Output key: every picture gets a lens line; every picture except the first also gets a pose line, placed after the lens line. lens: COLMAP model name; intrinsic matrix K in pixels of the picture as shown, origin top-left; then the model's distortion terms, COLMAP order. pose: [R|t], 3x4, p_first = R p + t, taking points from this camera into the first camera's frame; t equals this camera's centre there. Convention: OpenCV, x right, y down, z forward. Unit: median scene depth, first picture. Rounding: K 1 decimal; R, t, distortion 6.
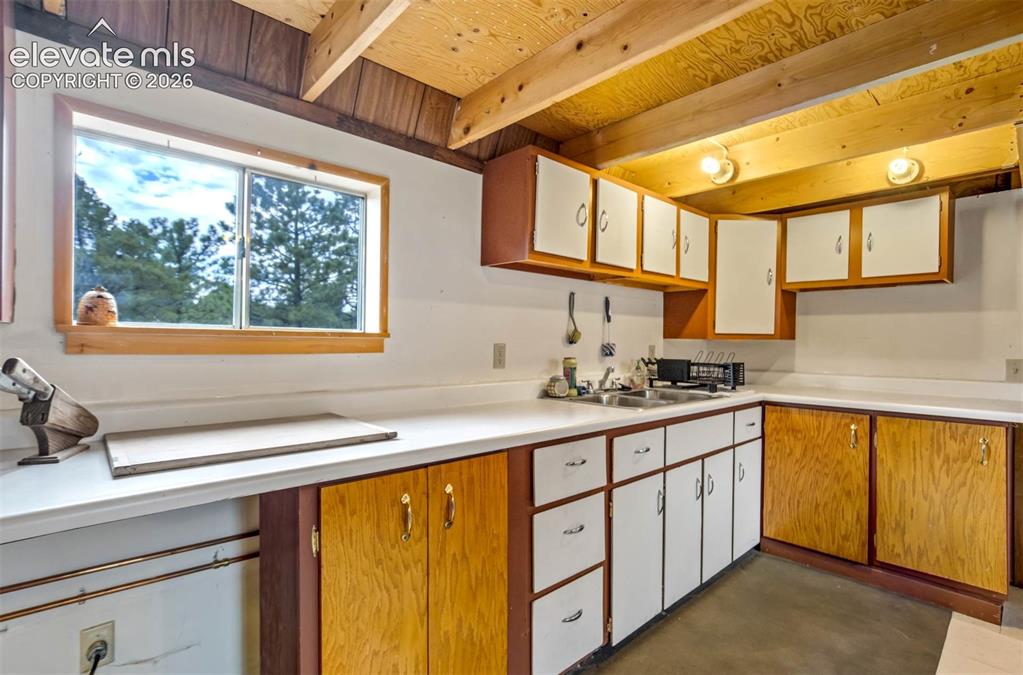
lens RADIAL K [[481.9, 0, 516.1], [0, 481.9, 339.9], [0, 0, 1]] dist [-0.017159, 0.006406]
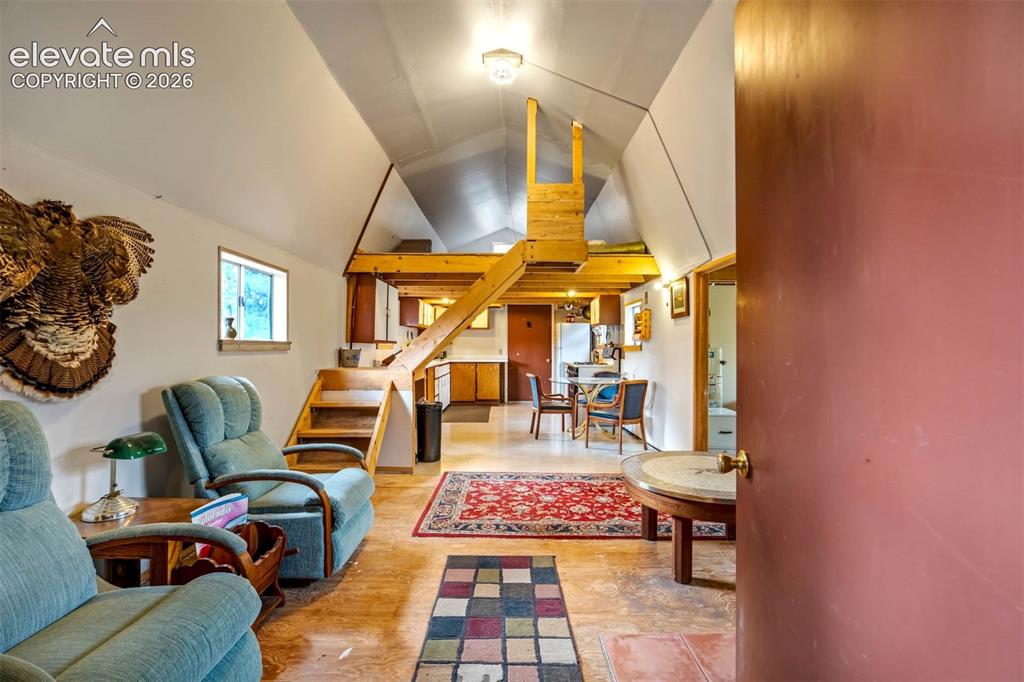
lens RADIAL K [[482.4, 0, 510.8], [0, 482.4, 343.9], [0, 0, 1]] dist [-0.017159, 0.006406]
pose [[0.670541, -0.014281, 0.741735, -1.913399], [0.010721, 0.999897, 0.009560, -0.038363], [-0.741795, 0.001542, 0.670625, -1.797697]]
